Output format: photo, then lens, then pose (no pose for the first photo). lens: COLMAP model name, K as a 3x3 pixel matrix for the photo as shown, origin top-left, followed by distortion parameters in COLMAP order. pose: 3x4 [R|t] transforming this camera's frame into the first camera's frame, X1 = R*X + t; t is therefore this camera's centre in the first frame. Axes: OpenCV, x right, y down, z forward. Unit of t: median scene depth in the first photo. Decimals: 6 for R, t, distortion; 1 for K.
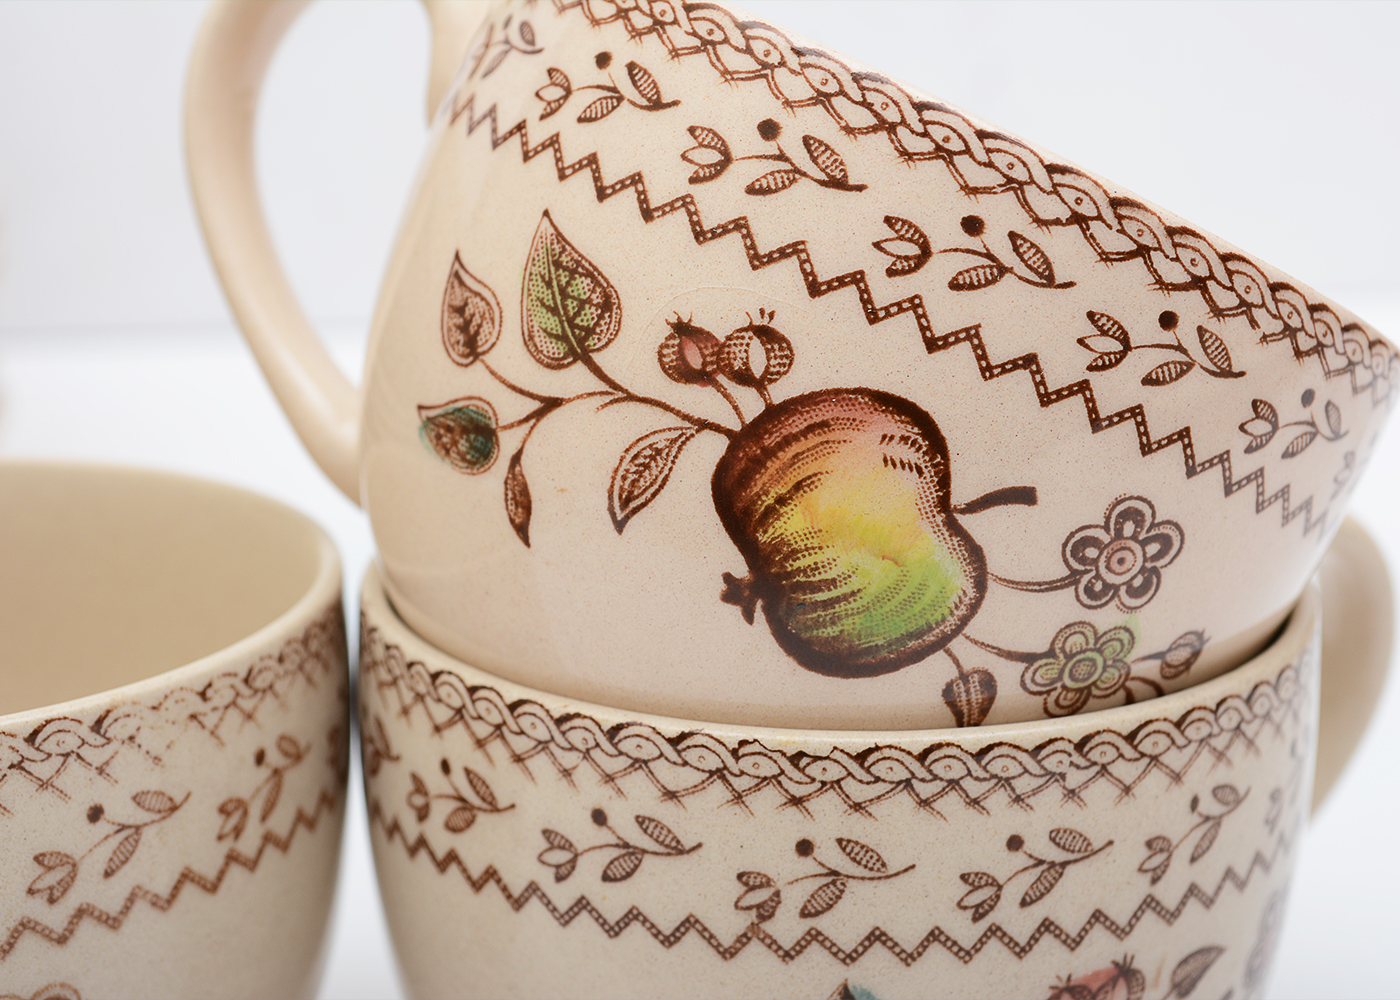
lens RADIAL K [[2621.7, 0, 699.7], [0, 2621.7, 503.3], [0, 0, 1]] dist [0.013317, 0.000000]
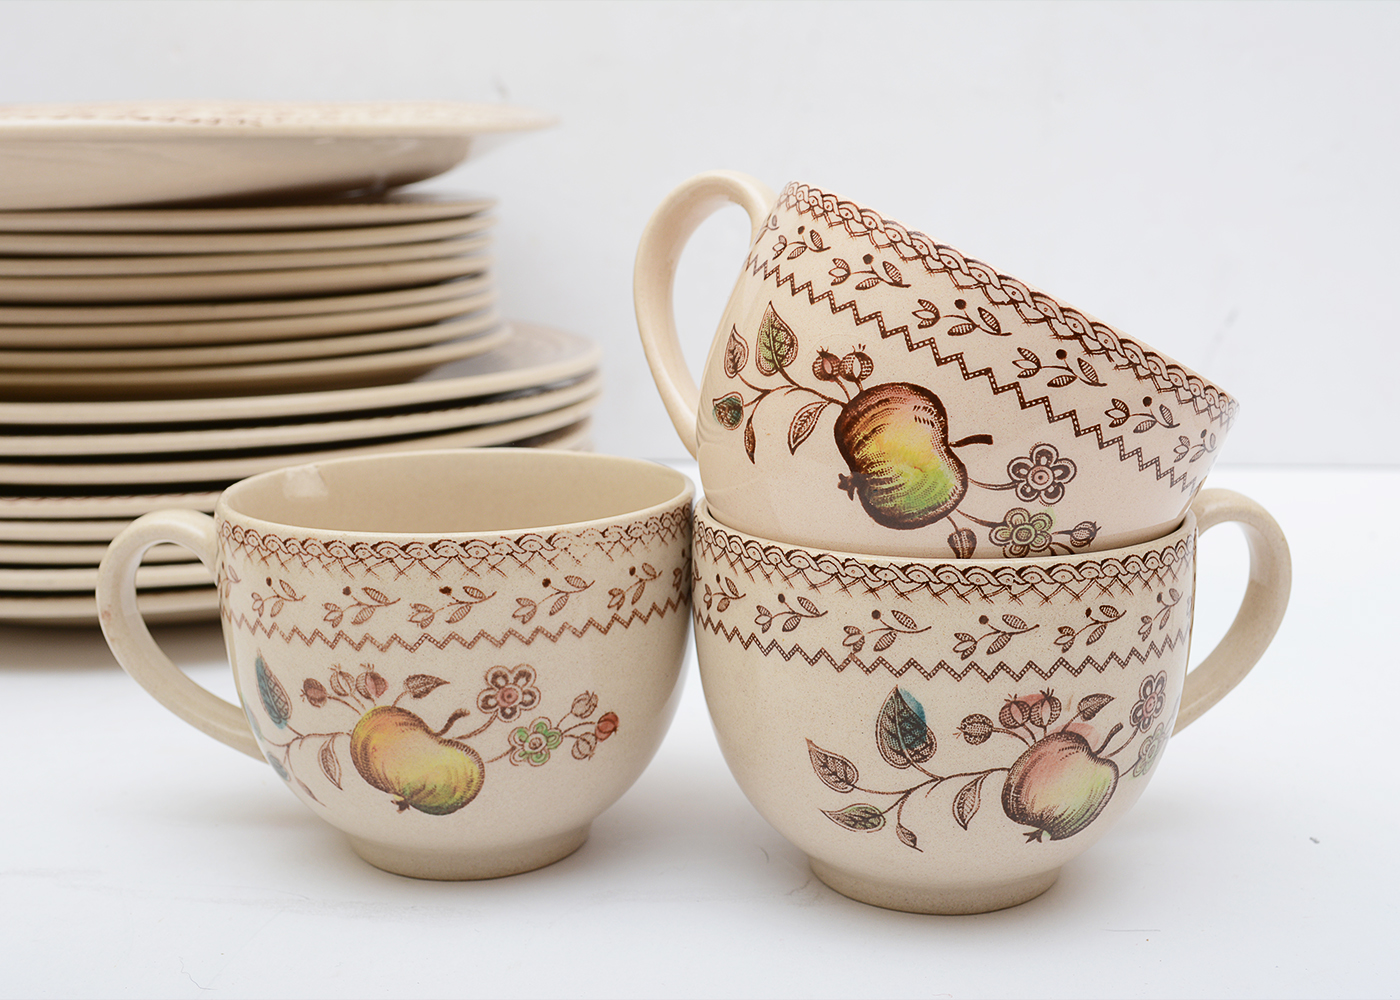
lens RADIAL K [[1812.3, 0, 693.5], [0, 1812.3, 503.1], [0, 0, 1]] dist [-0.030298, 0.000000]
pose [[0.965246, 0.039159, -0.258392, 0.258949], [-0.061298, 0.995053, -0.078183, 0.162516], [0.254052, 0.091305, 0.962871, -0.378760]]
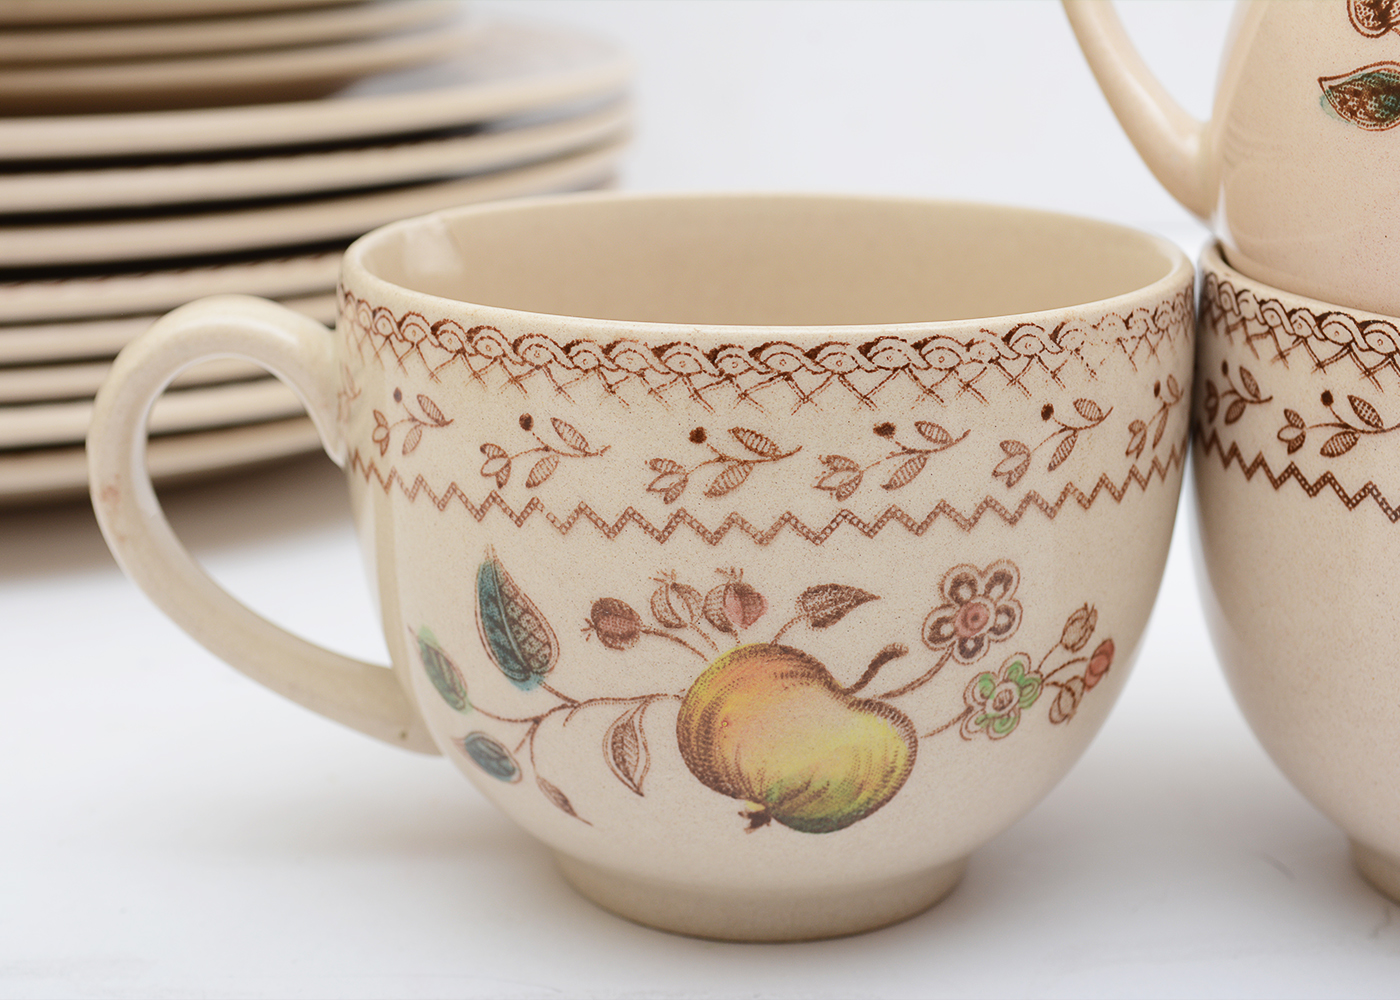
lens RADIAL K [[2497.9, 0, 698.9], [0, 2497.9, 495.0], [0, 0, 1]] dist [0.013871, 0.000000]
pose [[0.993561, 0.031069, -0.108959, -0.264318], [-0.032759, 0.999369, -0.013751, 0.176893], [0.108463, 0.017231, 0.993951, -0.120149]]
